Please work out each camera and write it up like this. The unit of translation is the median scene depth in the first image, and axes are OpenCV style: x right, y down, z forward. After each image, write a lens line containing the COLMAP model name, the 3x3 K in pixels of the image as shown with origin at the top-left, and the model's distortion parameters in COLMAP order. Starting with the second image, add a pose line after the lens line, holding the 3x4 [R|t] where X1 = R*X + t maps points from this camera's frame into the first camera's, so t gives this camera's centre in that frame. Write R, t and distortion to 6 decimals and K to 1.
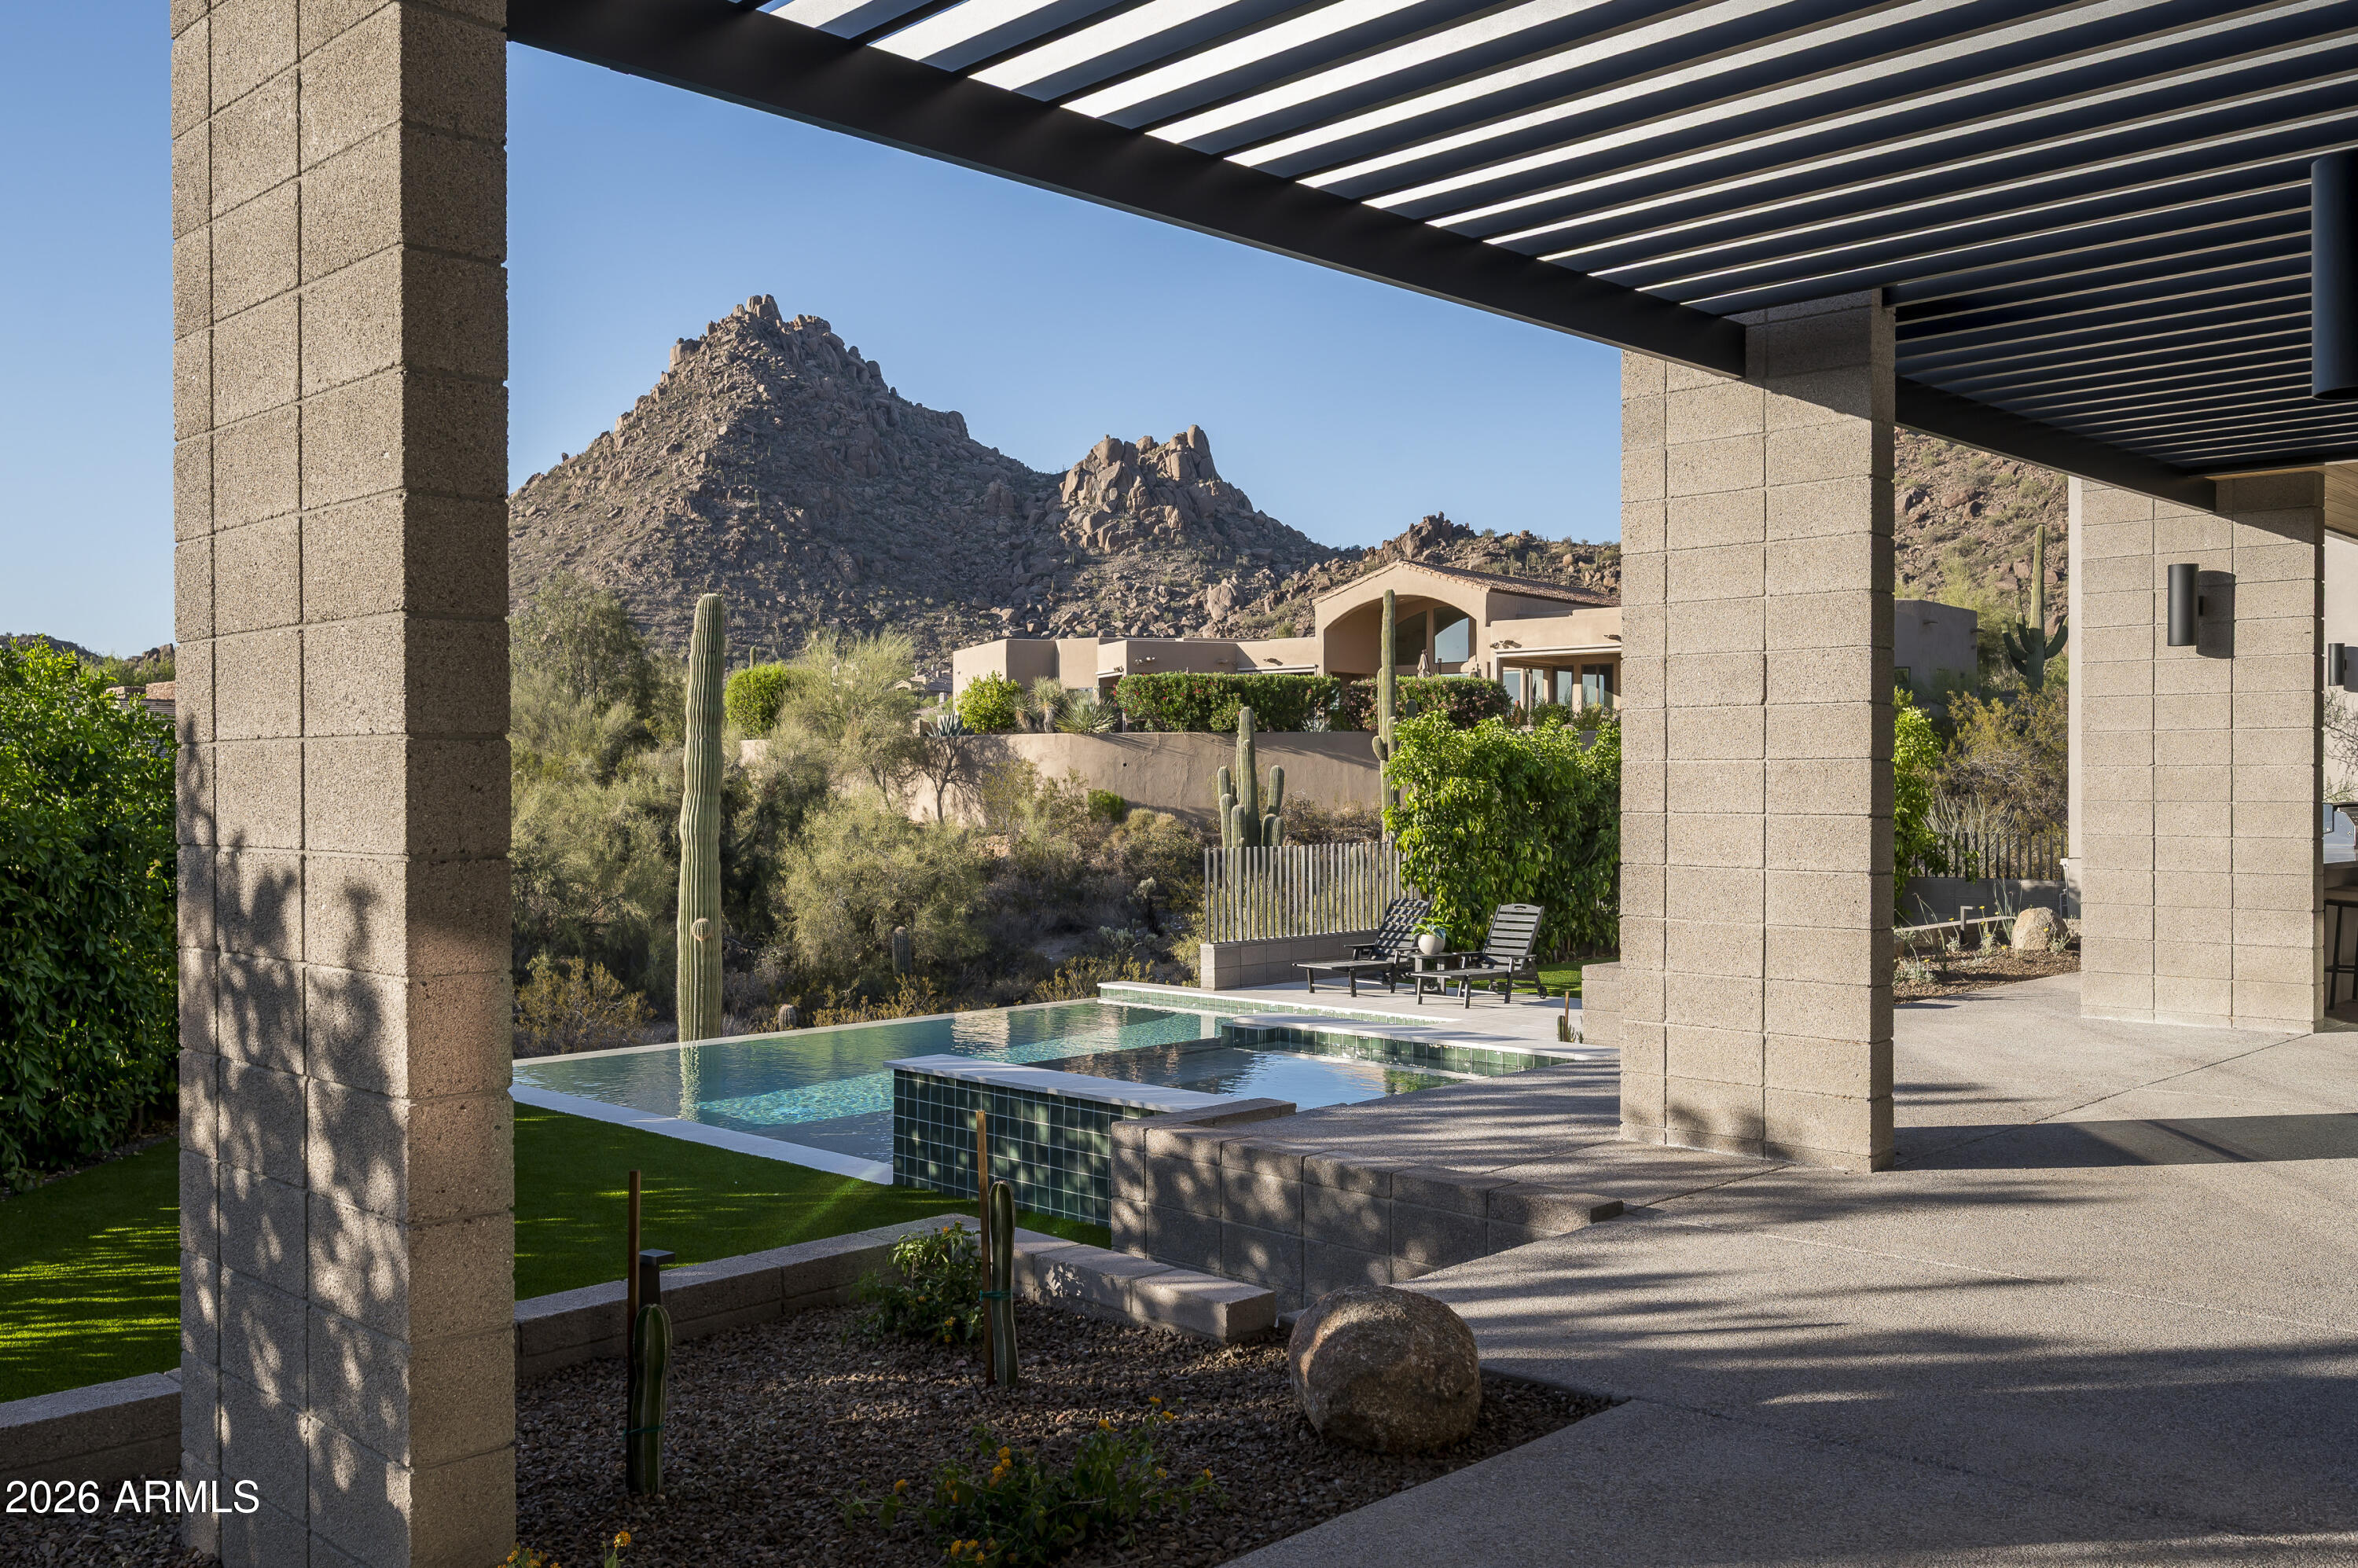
lens RADIAL K [[1953.6, 0, 1179.0], [0, 1953.6, 784.0], [0, 0, 1]] dist [-0.034048, -0.000091]
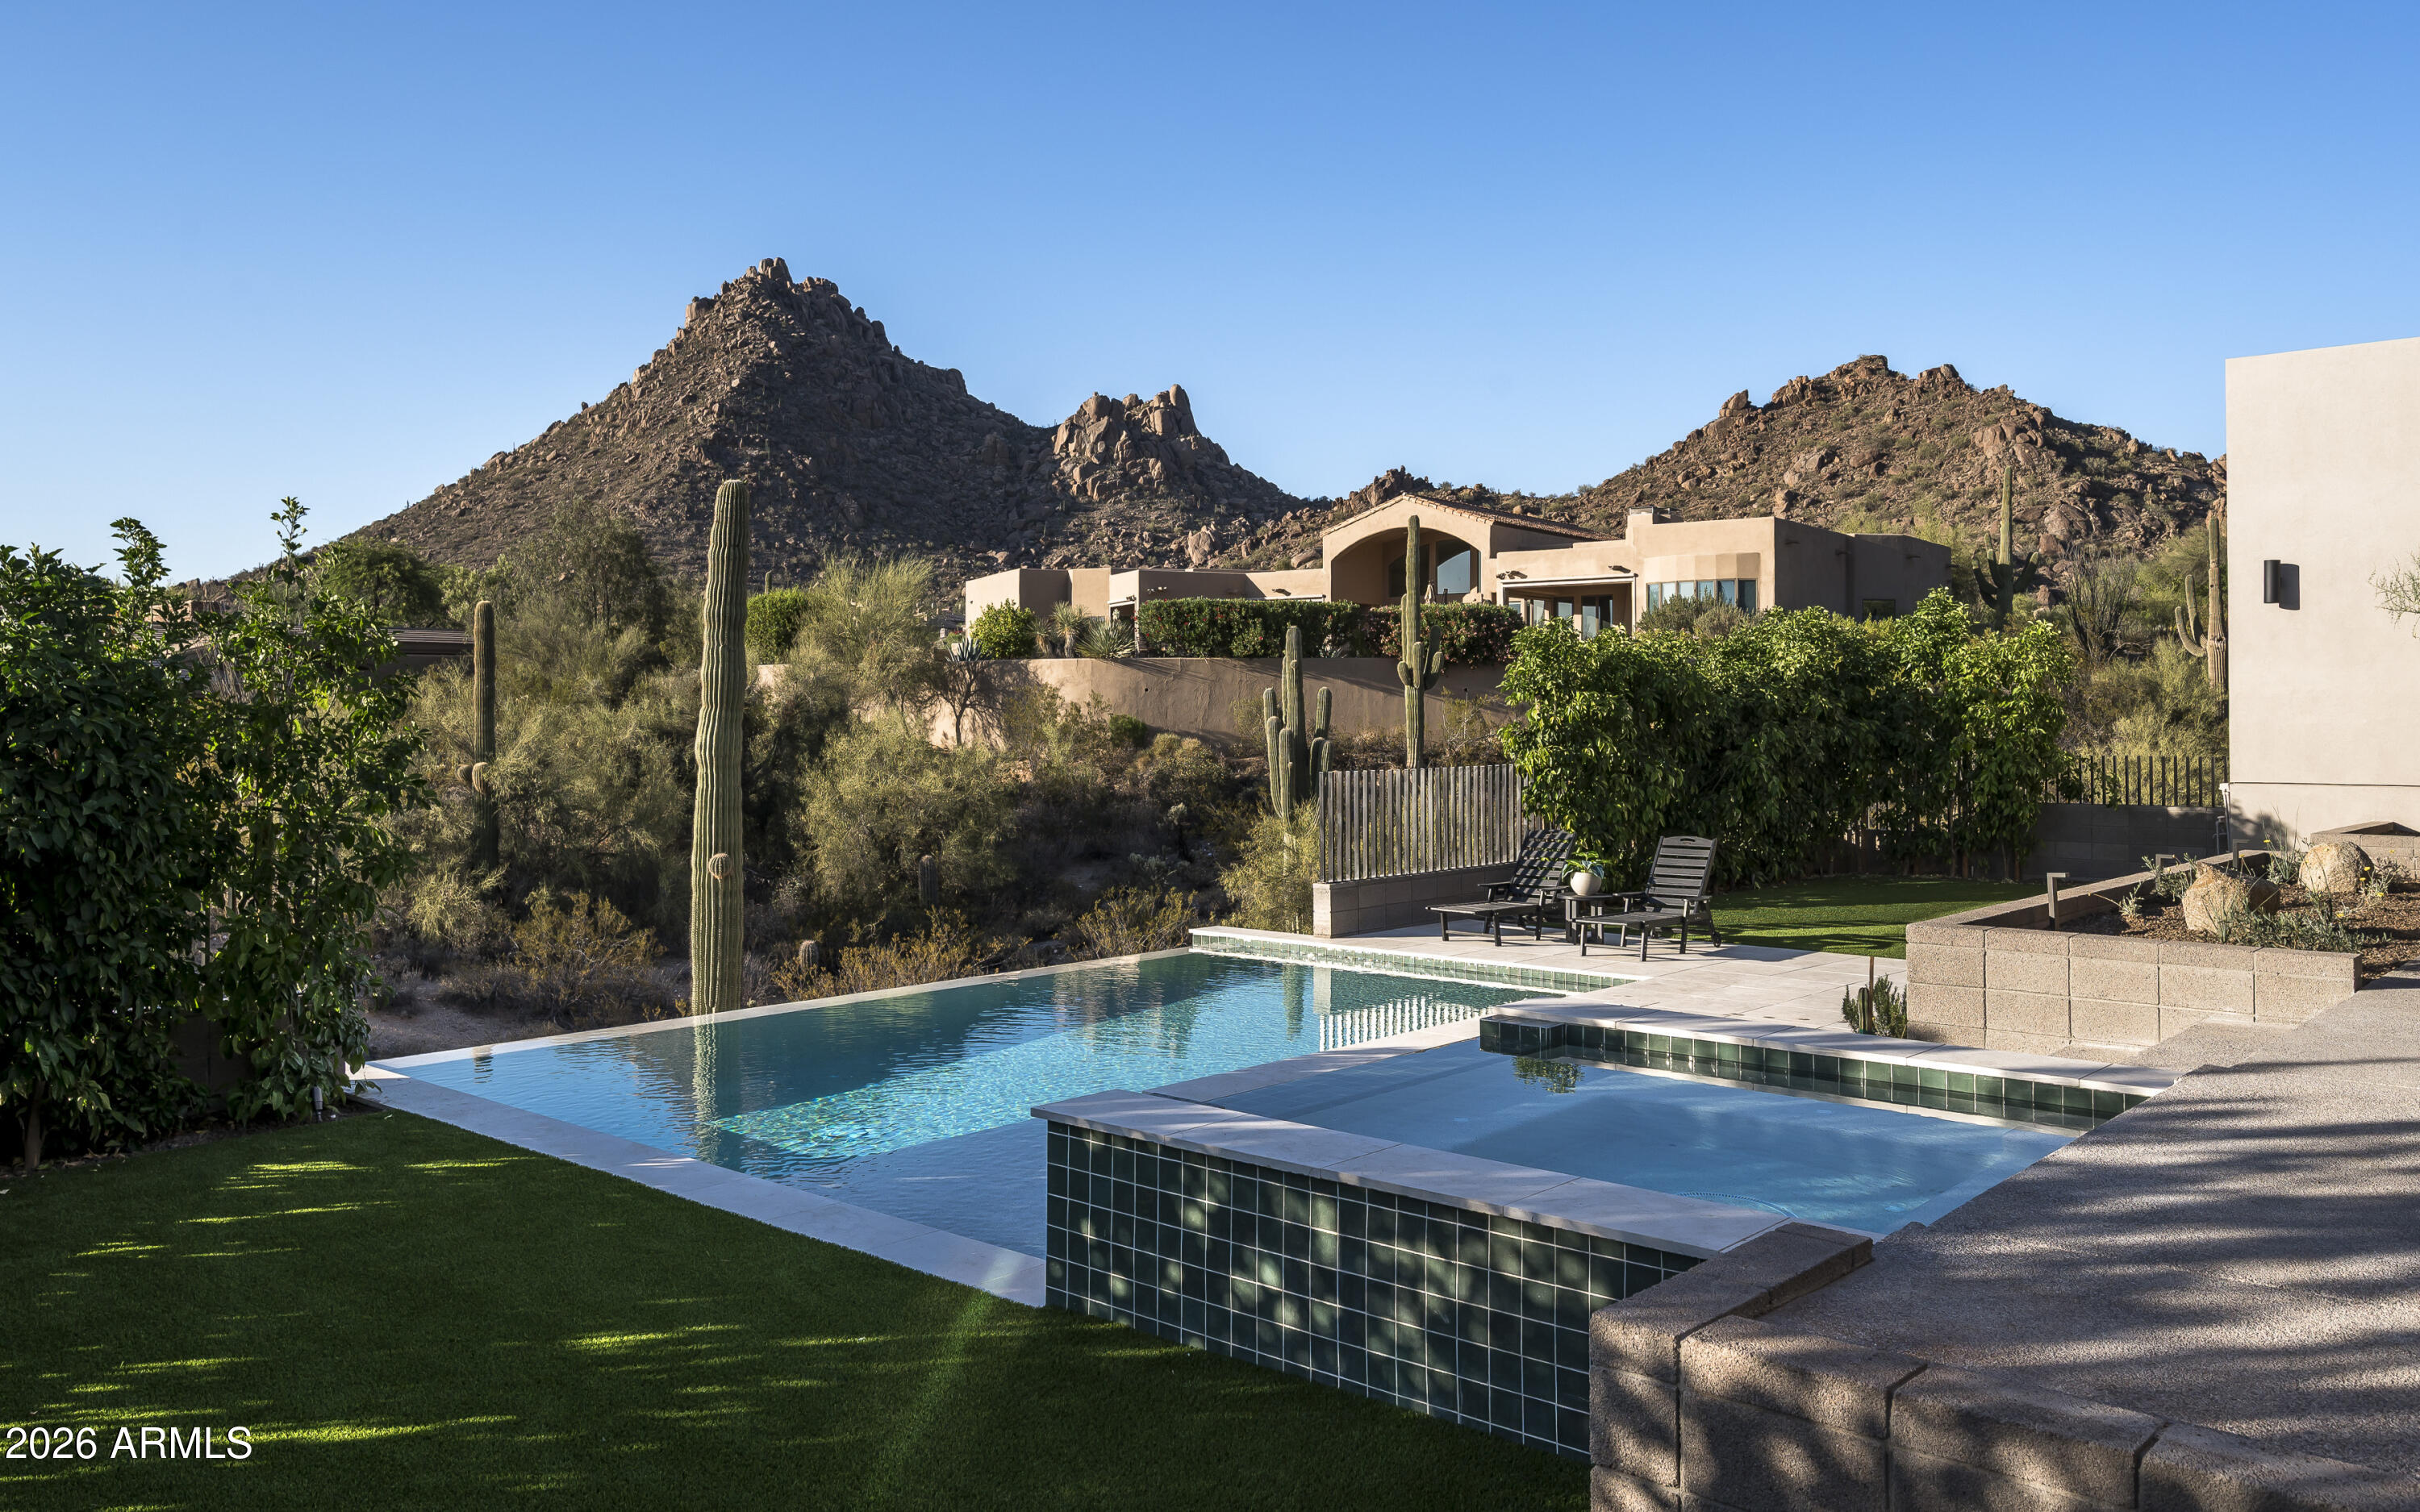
lens RADIAL K [[1744.6, 0, 1239.3], [0, 1744.6, 675.1], [0, 0, 1]] dist [0.000162, -0.106553]
pose [[0.998543, 0.002923, 0.053878, -0.030132], [-0.001612, 0.999702, -0.024355, 0.004482], [-0.053934, 0.024232, 0.998250, 0.112960]]
